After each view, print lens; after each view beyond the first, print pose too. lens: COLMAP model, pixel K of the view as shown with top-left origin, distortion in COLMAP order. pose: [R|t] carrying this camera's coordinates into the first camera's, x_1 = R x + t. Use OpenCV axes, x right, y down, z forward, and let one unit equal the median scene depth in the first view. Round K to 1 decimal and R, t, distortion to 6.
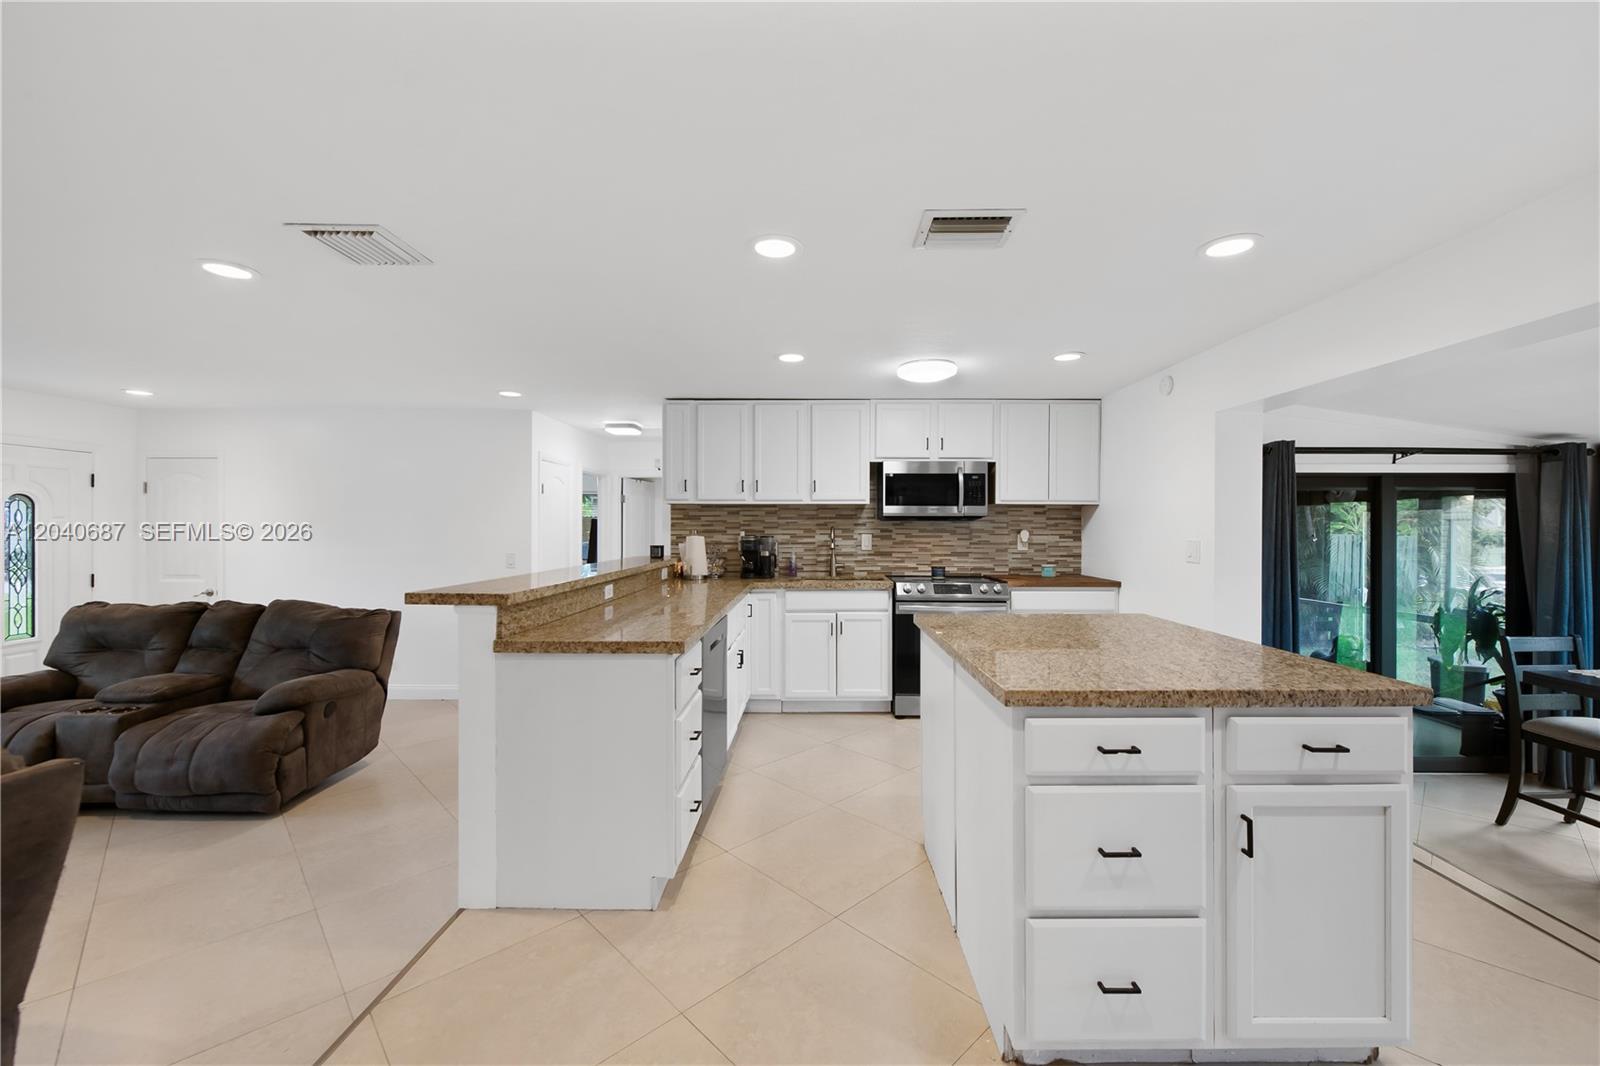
lens RADIAL K [[632.4, 0, 801.4], [0, 632.4, 529.9], [0, 0, 1]] dist [-0.001841, -0.000180]
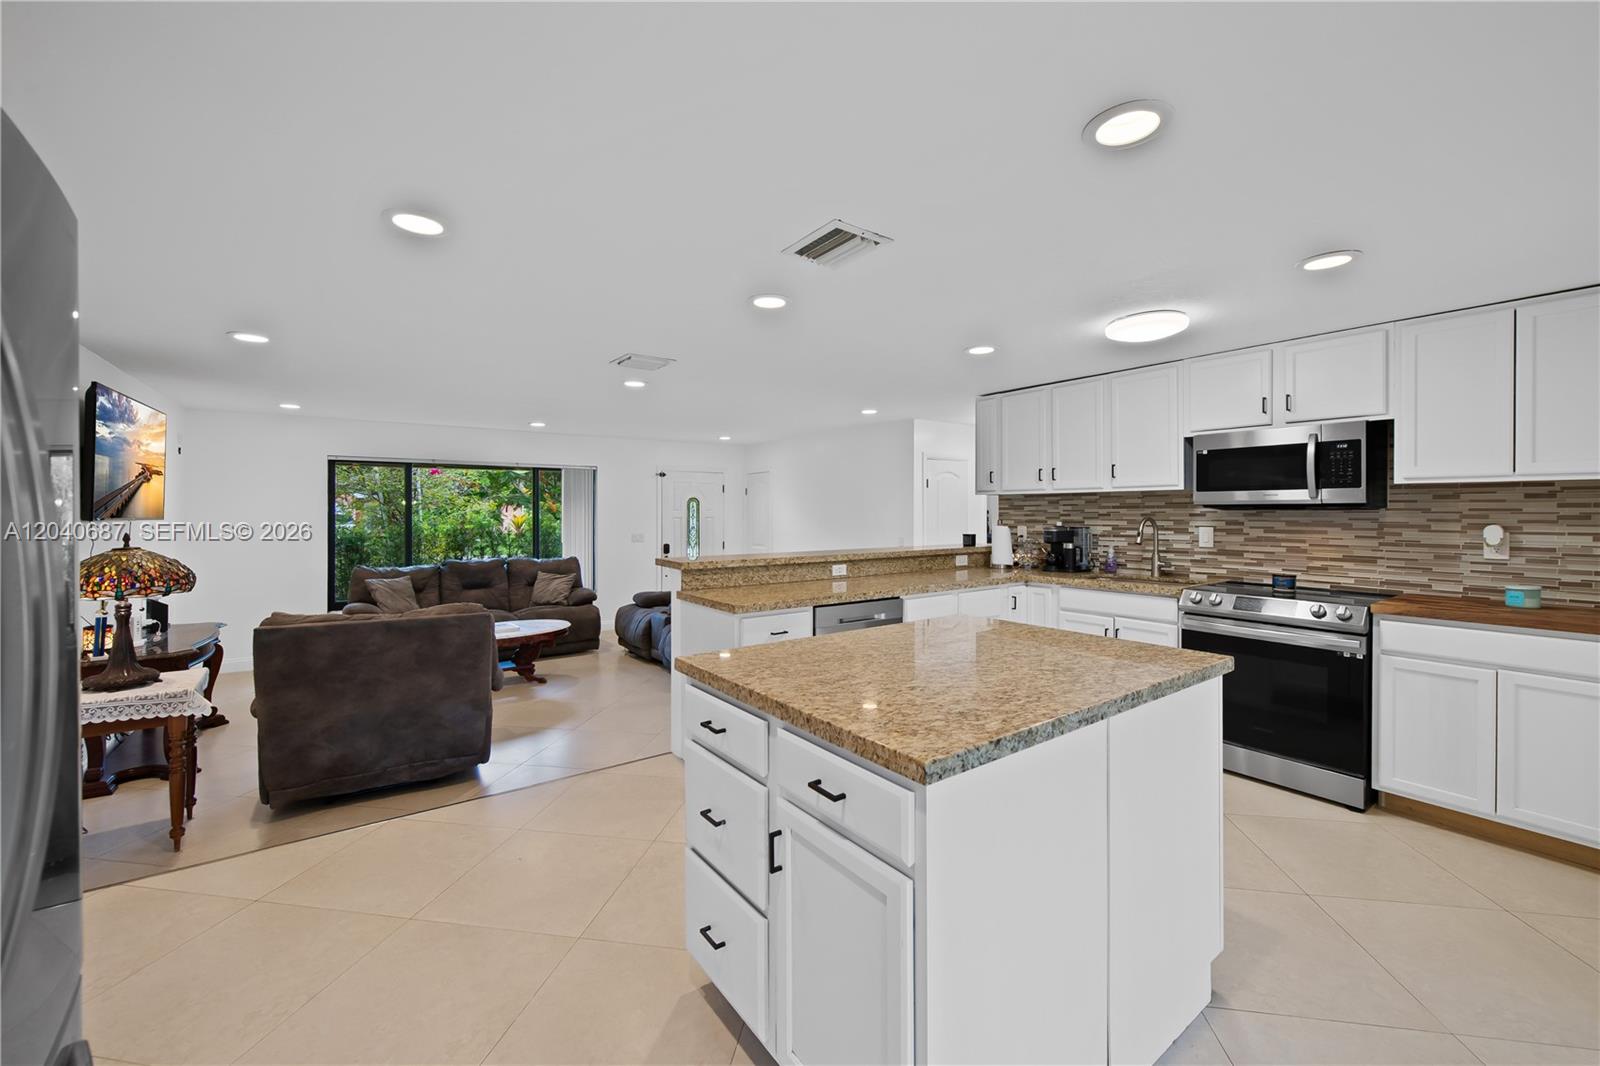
lens RADIAL K [[624.6, 0, 806.3], [0, 624.6, 512.9], [0, 0, 1]] dist [-0.000795, -0.000074]
pose [[0.604142, -0.000155, -0.796877, 0.437670], [-0.000880, 0.999999, -0.000862, -0.010196], [0.796876, 0.001222, 0.604141, 0.133726]]
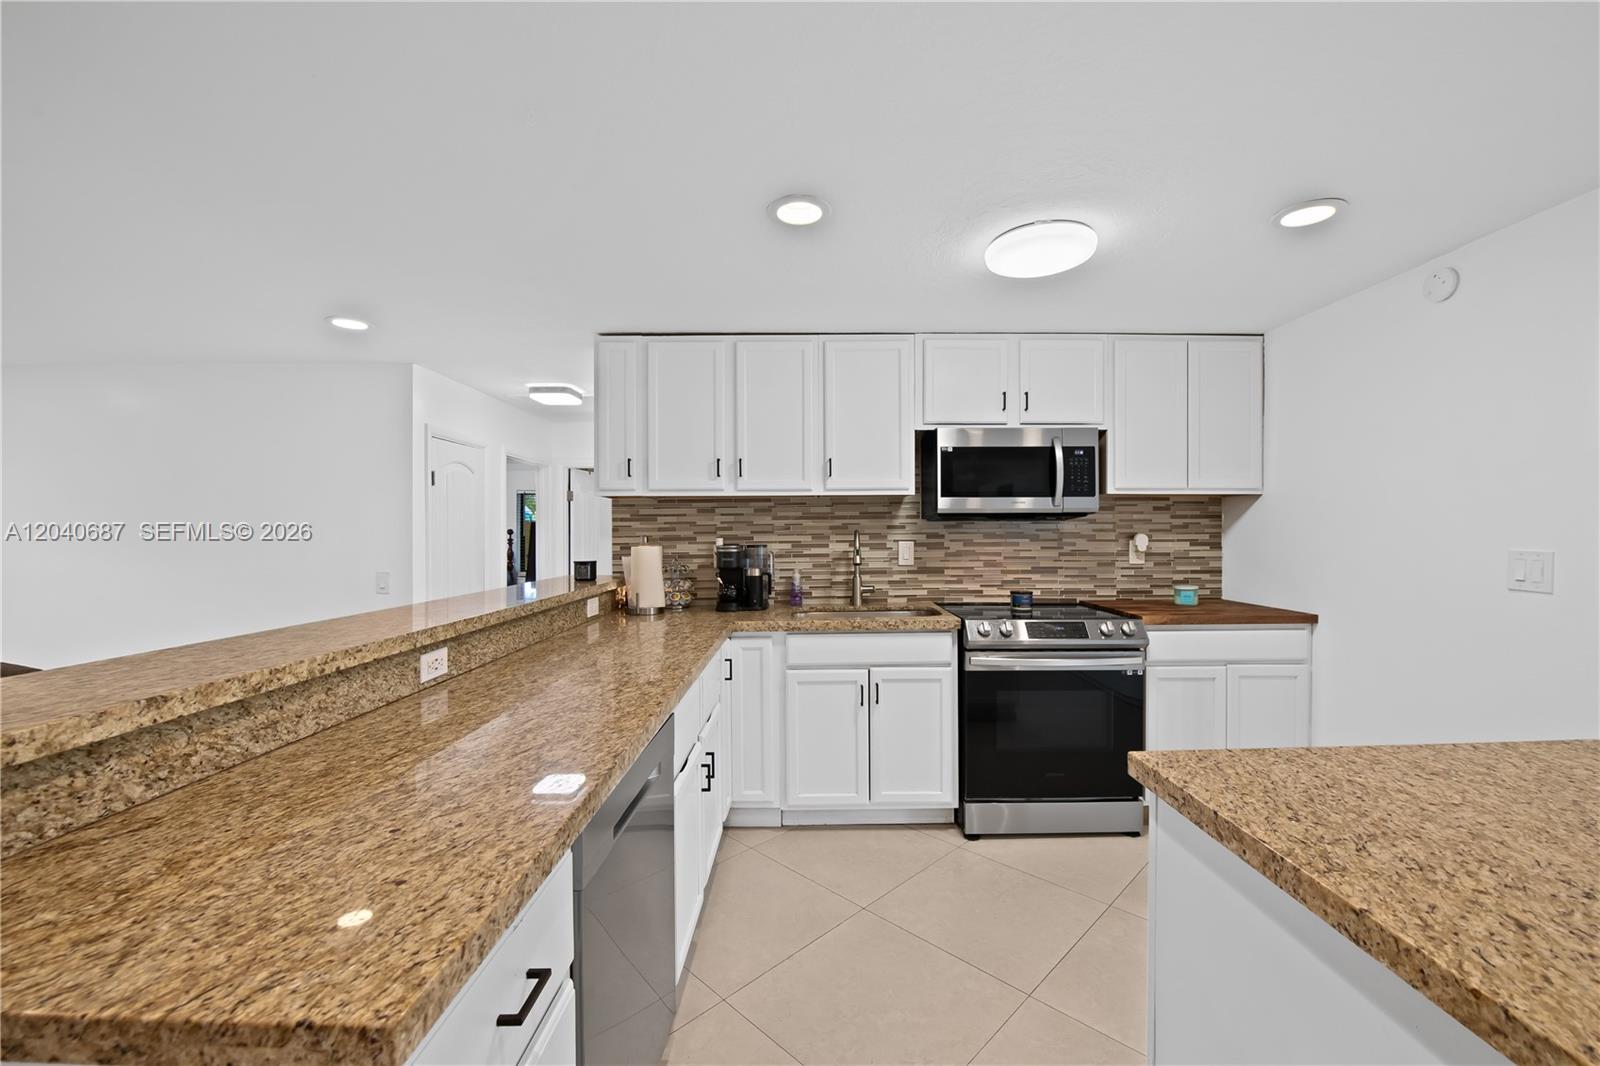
lens RADIAL K [[638.5, 0, 806.1], [0, 638.5, 539.8], [0, 0, 1]] dist [-0.020275, -0.000060]
pose [[0.999805, -0.006148, 0.018782, -0.015606], [0.005962, 0.999933, 0.009970, -0.002190], [-0.018842, -0.009856, 0.999774, 0.339267]]
